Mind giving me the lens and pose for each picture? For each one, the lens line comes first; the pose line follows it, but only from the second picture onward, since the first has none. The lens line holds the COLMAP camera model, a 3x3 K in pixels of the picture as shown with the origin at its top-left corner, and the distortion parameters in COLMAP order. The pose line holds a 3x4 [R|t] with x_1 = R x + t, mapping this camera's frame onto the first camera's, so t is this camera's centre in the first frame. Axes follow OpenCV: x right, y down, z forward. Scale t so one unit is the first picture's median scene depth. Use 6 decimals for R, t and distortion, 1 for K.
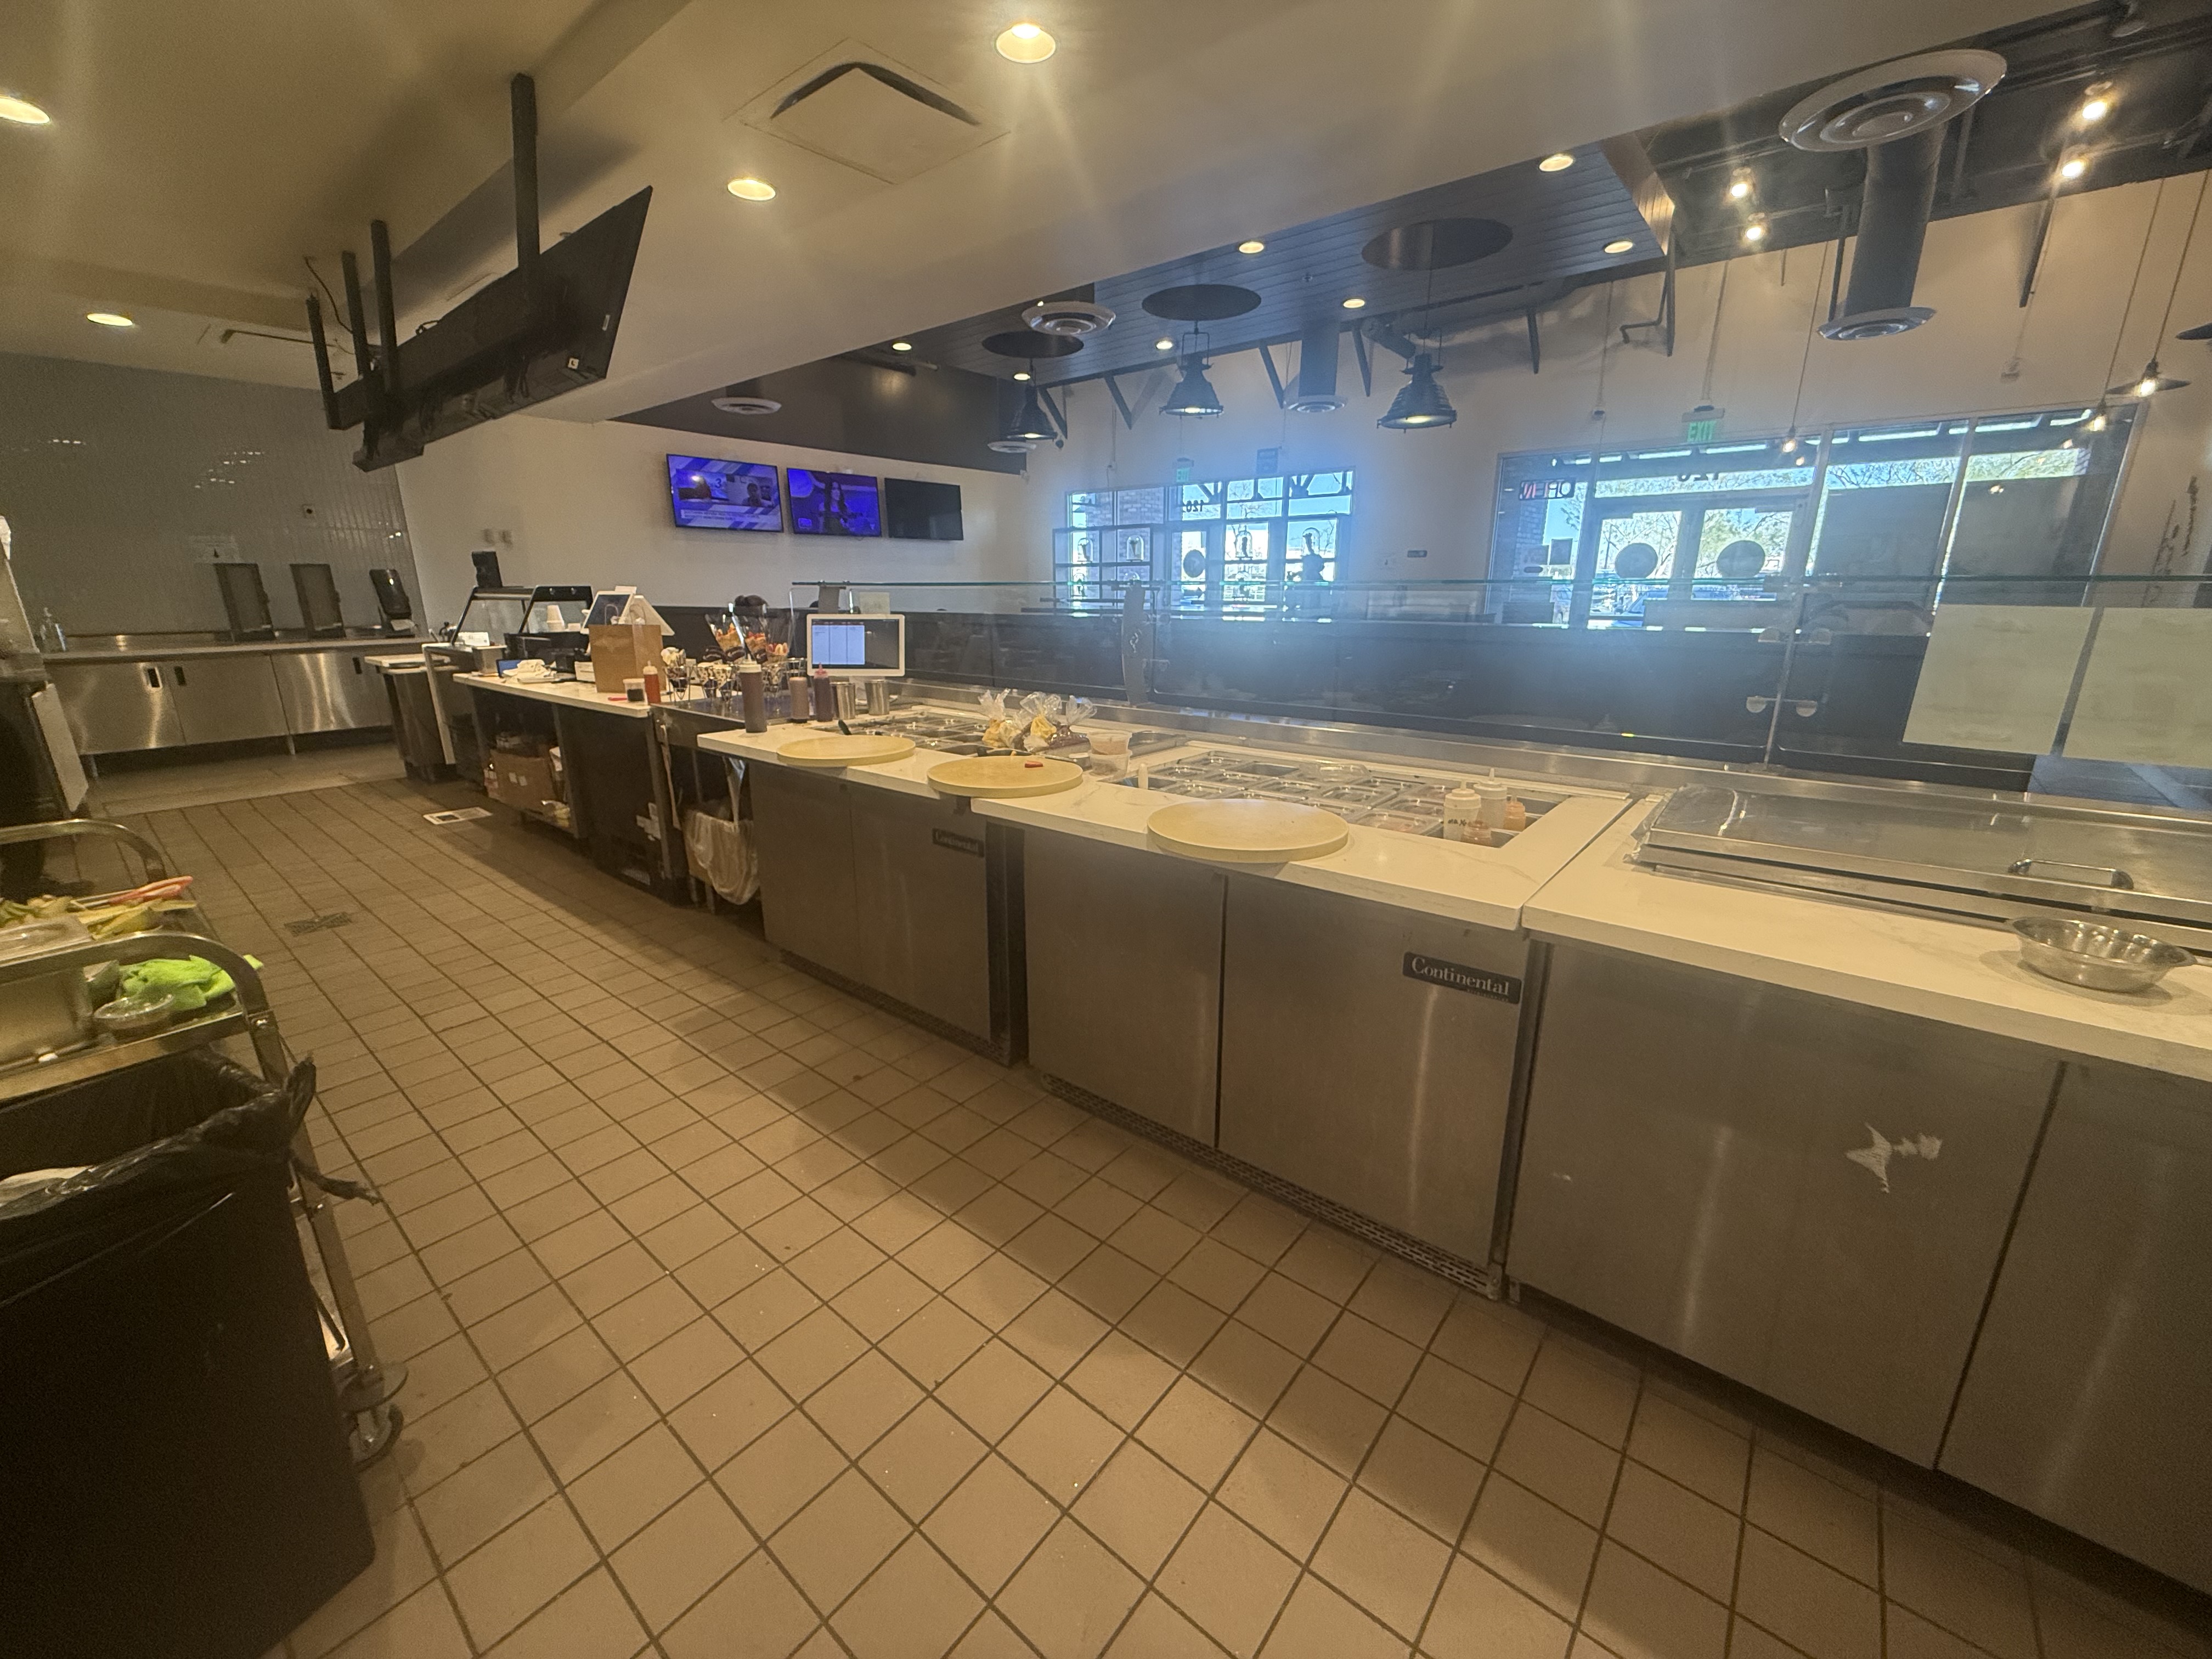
lens RADIAL K [[890.0, 0, 1091.9], [0, 890.0, 842.1], [0, 0, 1]] dist [0.002674, -0.000581]
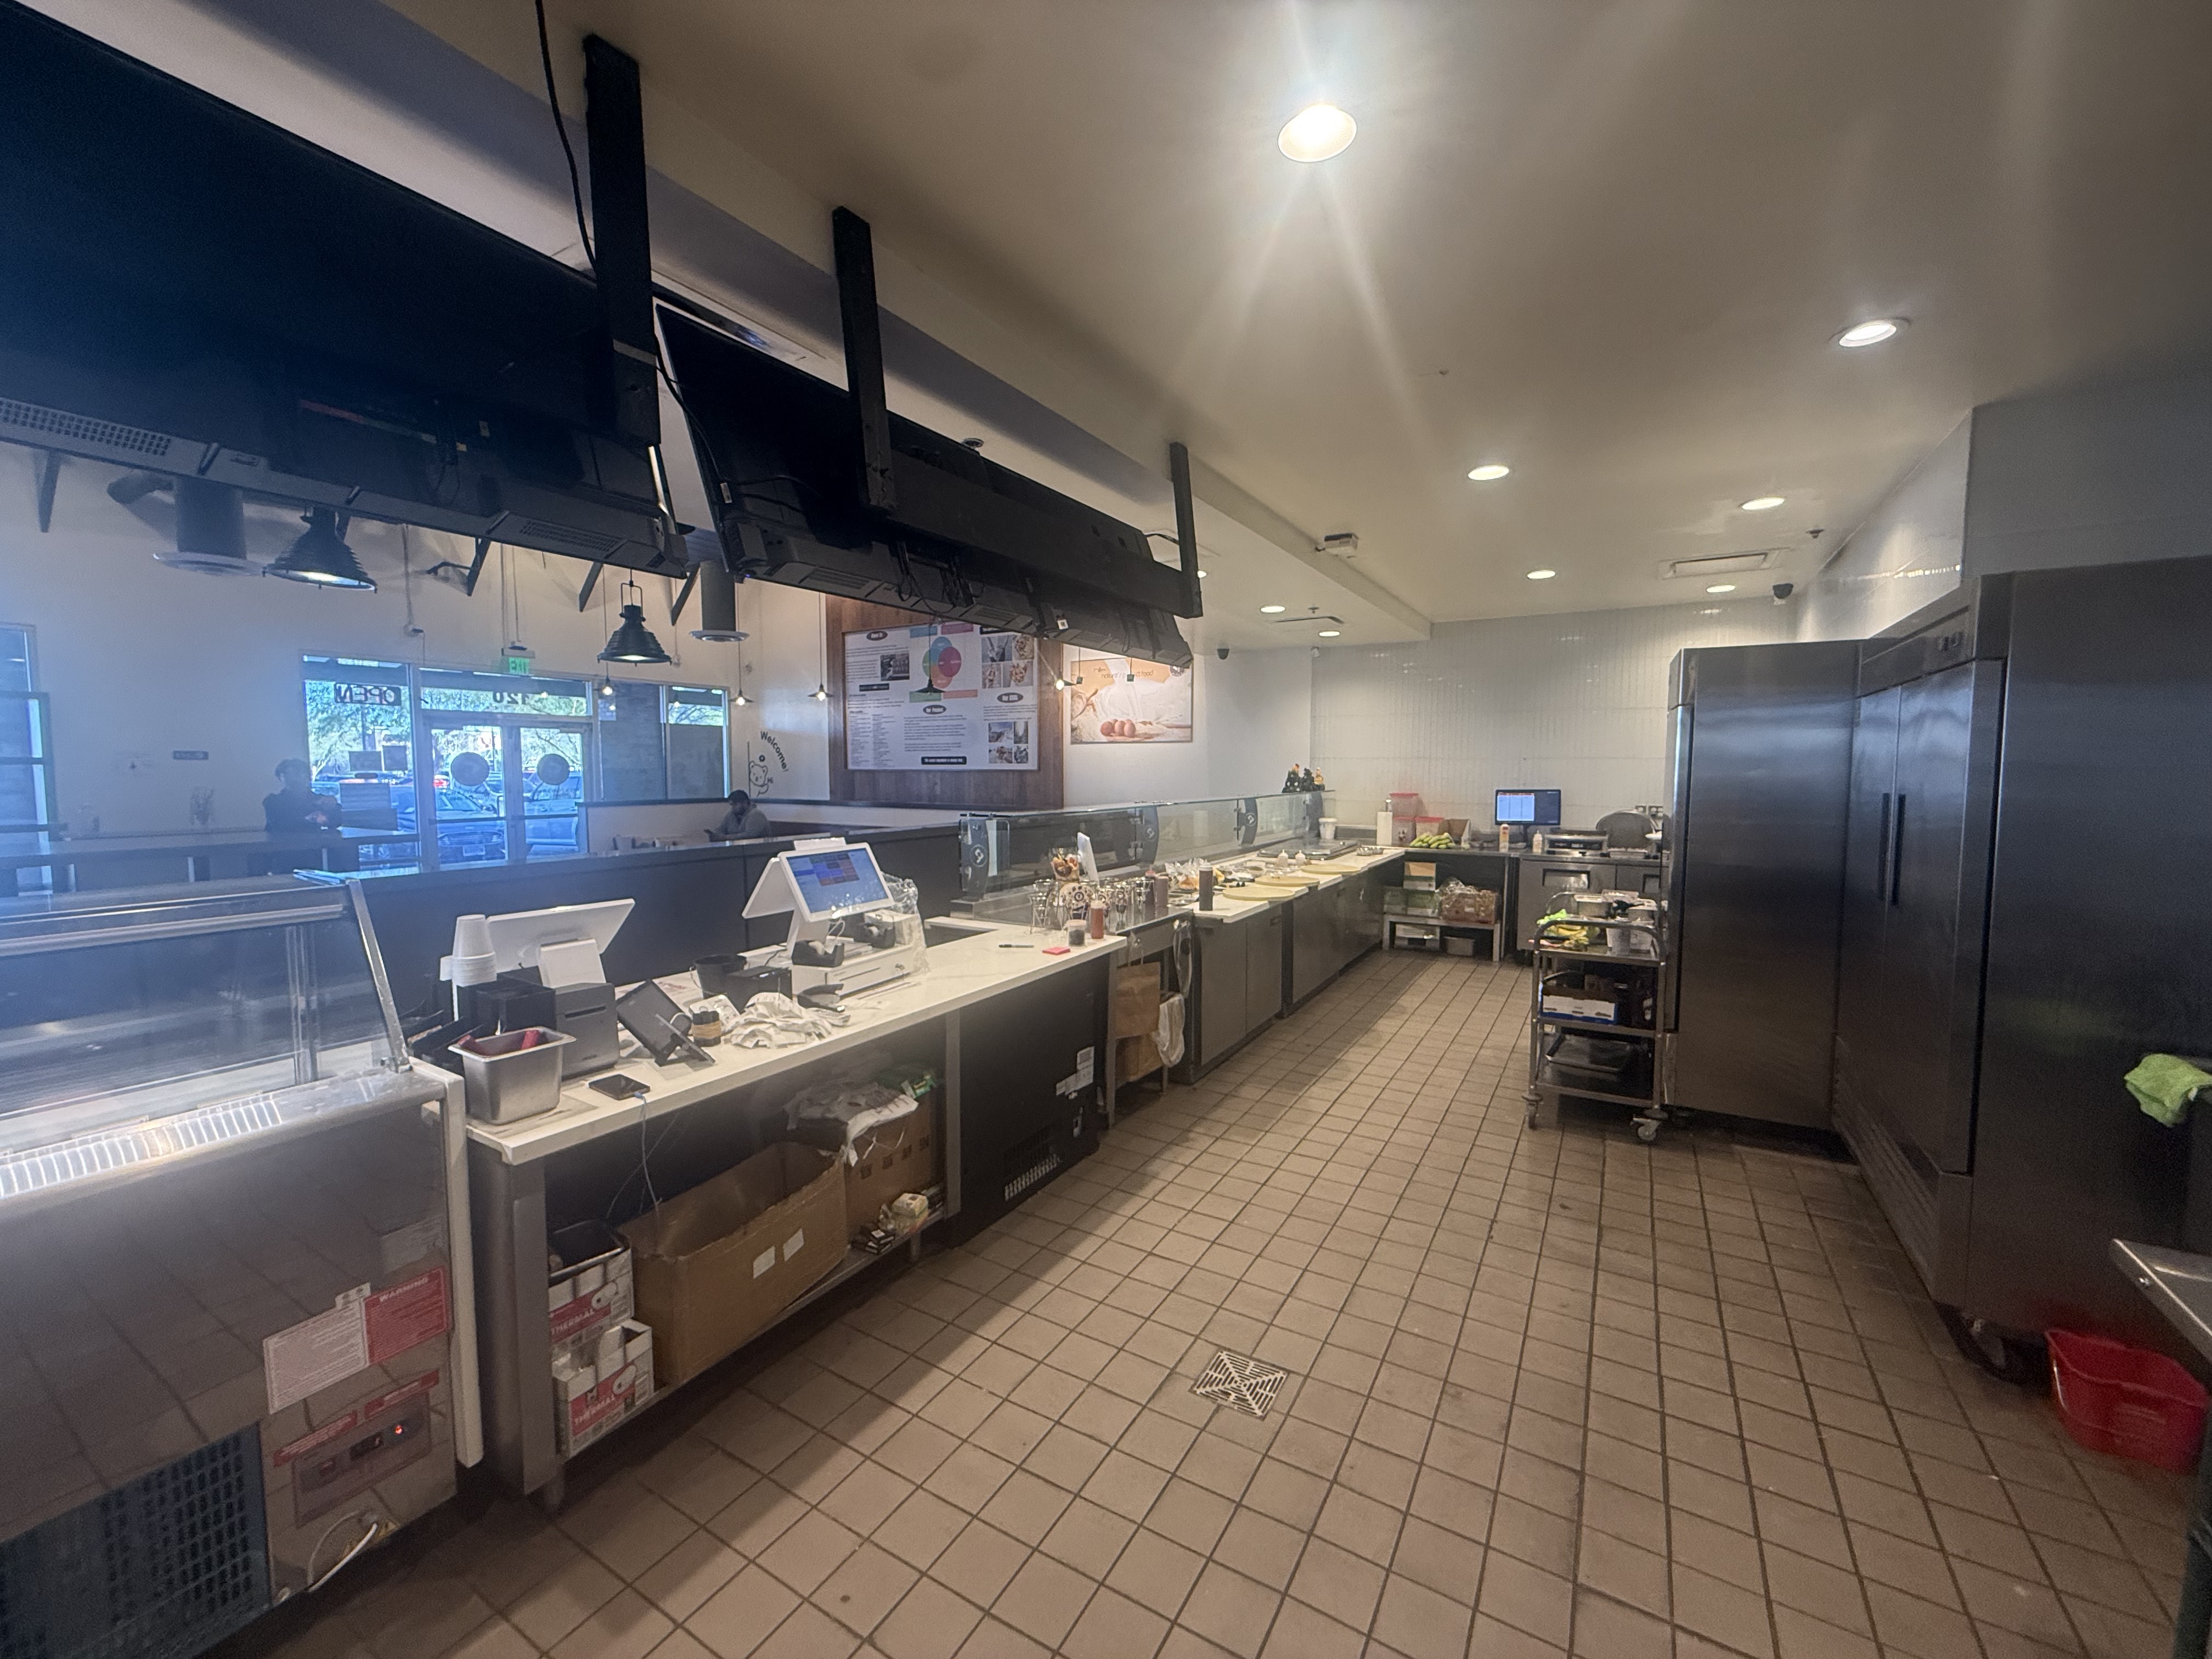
lens RADIAL K [[890.0, 0, 1117.4], [0, 890.0, 843.0], [0, 0, 1]] dist [0.002674, -0.000581]
pose [[-0.179419, -0.086137, 0.979994, -1.395733], [0.273572, 0.952499, 0.133806, -0.367895], [-0.944969, 0.292106, -0.147332, 1.032383]]
